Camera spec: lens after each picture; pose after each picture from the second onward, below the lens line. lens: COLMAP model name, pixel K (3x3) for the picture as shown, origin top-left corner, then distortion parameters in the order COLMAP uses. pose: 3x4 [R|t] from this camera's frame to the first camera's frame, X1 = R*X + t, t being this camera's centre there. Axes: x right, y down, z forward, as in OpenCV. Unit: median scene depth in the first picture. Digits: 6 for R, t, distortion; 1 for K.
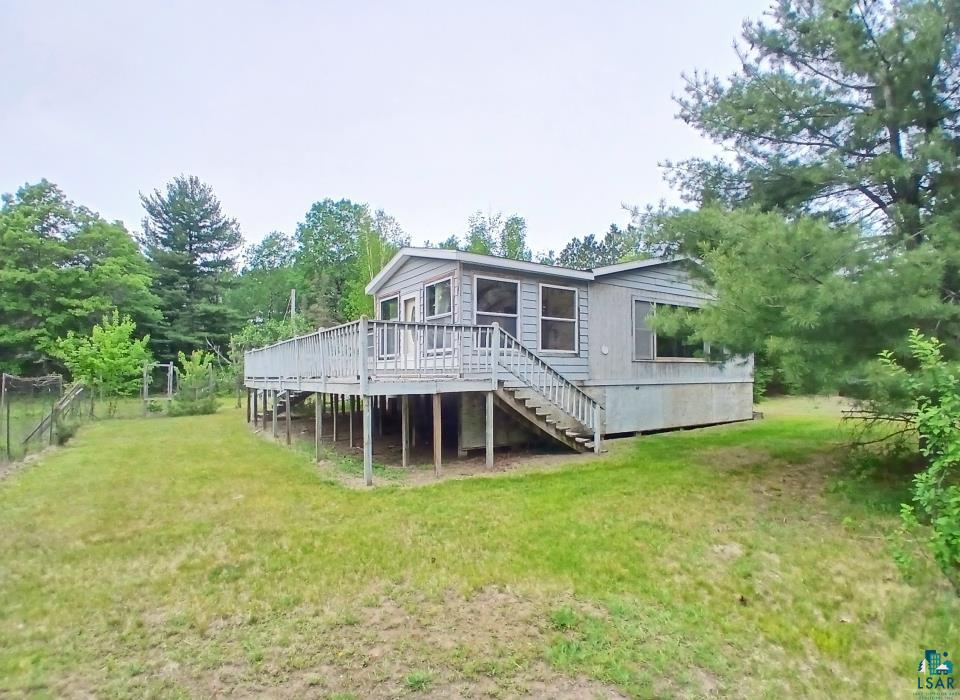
lens RADIAL K [[475.2, 0, 465.6], [0, 475.2, 365.0], [0, 0, 1]] dist [-0.000686, -0.045337]
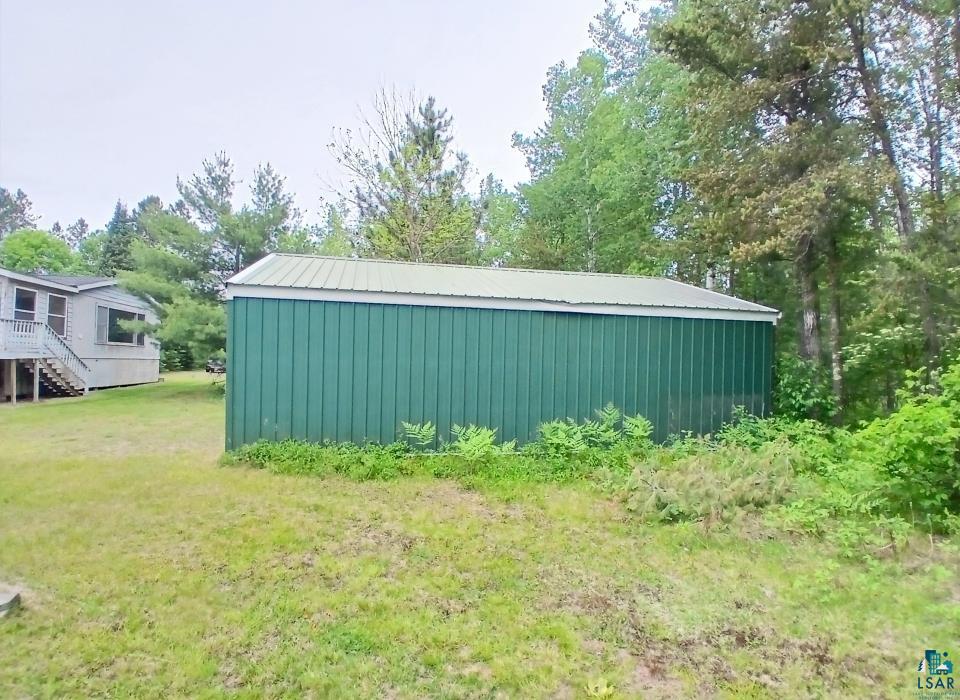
lens RADIAL K [[475.2, 0, 465.6], [0, 475.2, 365.0], [0, 0, 1]] dist [-0.000686, -0.045337]
pose [[0.382560, 0.007730, 0.923898, -0.661607], [-0.044420, 0.998963, 0.010035, -0.007228], [-0.922862, -0.044879, 0.382506, -0.807843]]
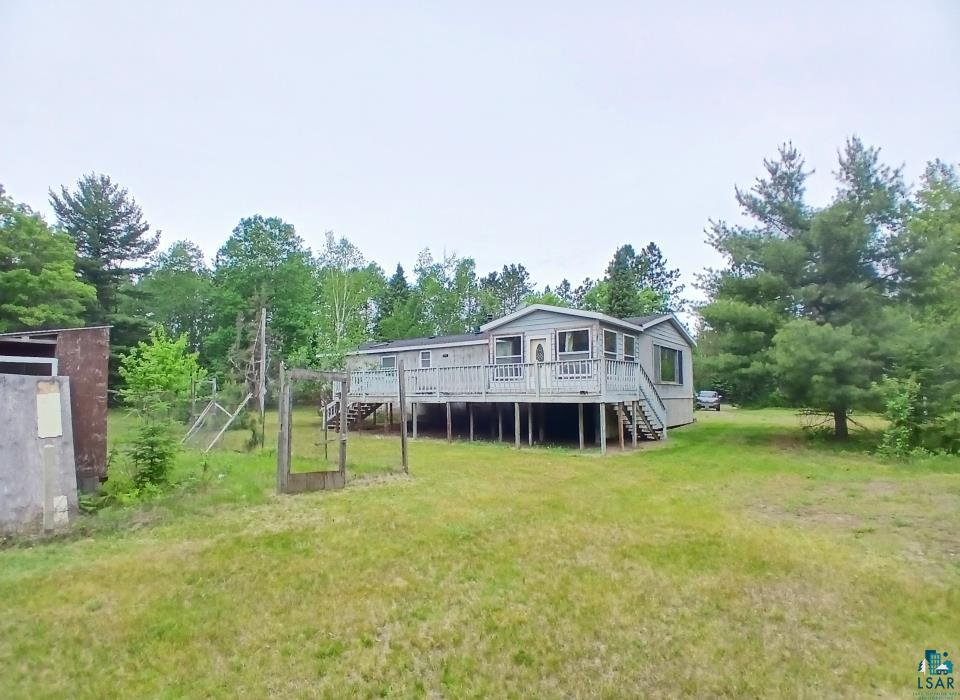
lens RADIAL K [[475.2, 0, 465.6], [0, 475.2, 365.0], [0, 0, 1]] dist [-0.000686, -0.045337]
pose [[0.947900, 0.022674, 0.317760, -0.759605], [-0.009953, 0.999085, -0.041601, 0.002347], [-0.318412, 0.036271, 0.947258, -0.283994]]
